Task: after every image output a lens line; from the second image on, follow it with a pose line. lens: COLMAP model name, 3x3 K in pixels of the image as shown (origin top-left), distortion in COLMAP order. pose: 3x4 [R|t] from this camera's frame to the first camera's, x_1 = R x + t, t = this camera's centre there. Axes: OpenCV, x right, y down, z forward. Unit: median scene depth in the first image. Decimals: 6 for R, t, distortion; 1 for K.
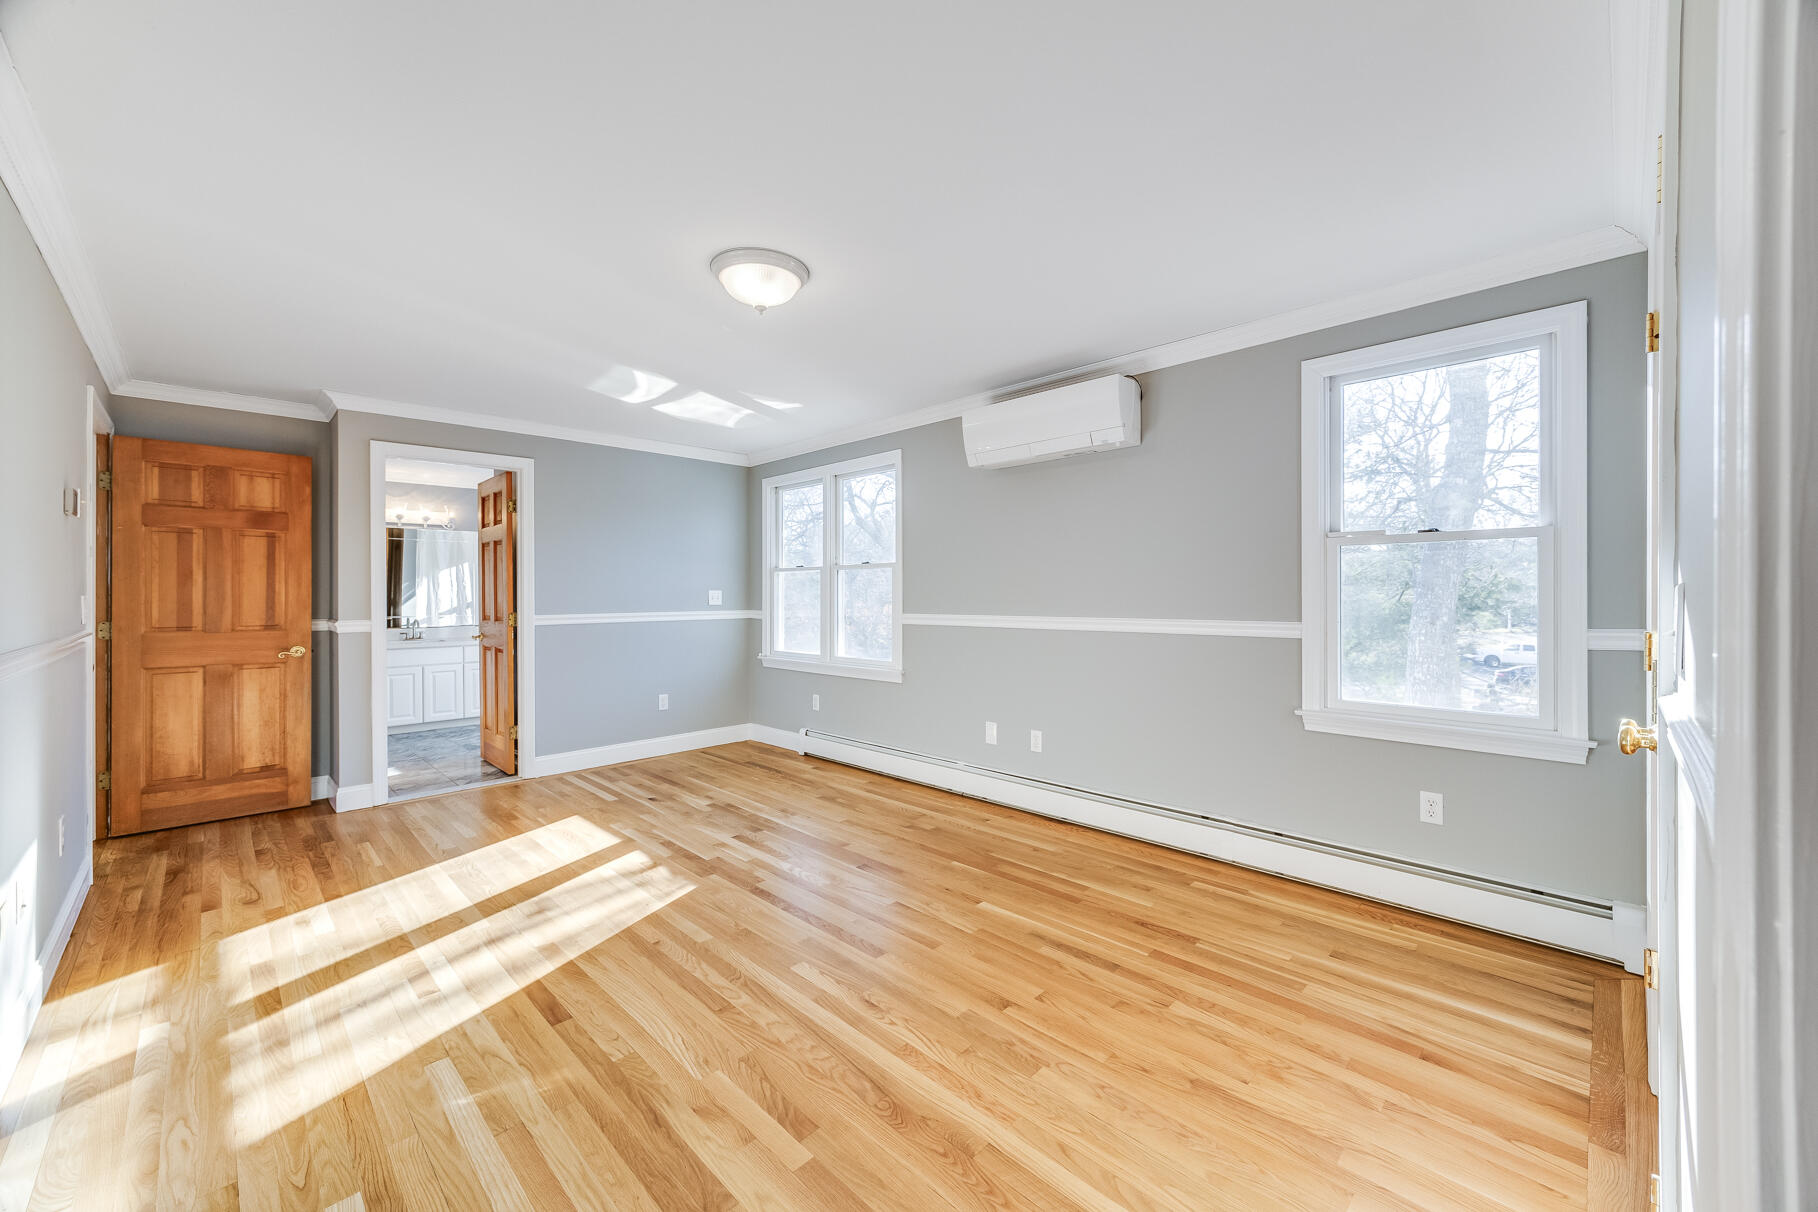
lens RADIAL K [[697.7, 0, 910.7], [0, 697.7, 601.1], [0, 0, 1]] dist [-0.001148, 0.000067]
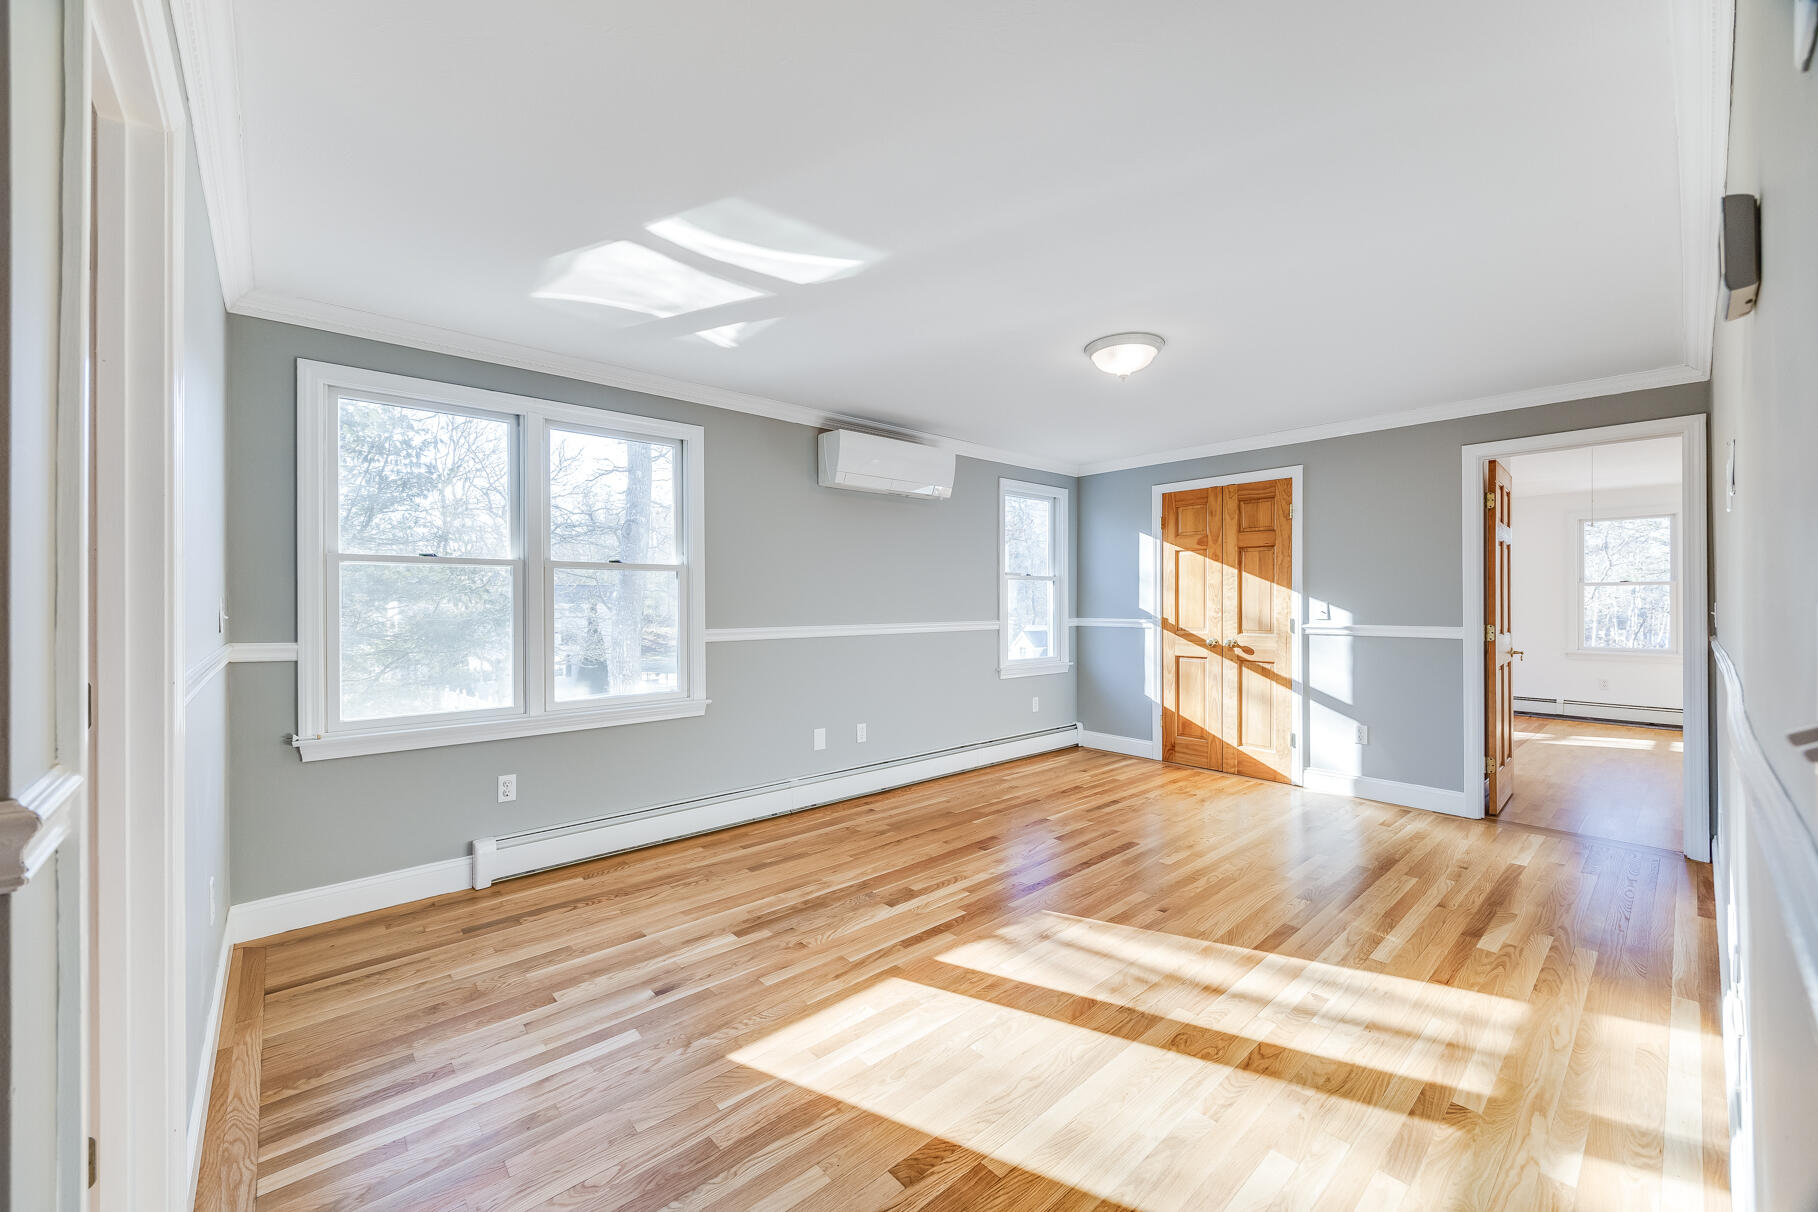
lens RADIAL K [[709.3, 0, 903.9], [0, 709.3, 608.1], [0, 0, 1]] dist [0.002870, 0.000590]
pose [[0.062534, -0.002105, 0.998041, -1.170454], [0.012602, 0.999920, 0.001320, -0.006997], [-0.997963, 0.012495, 0.062555, 1.018320]]
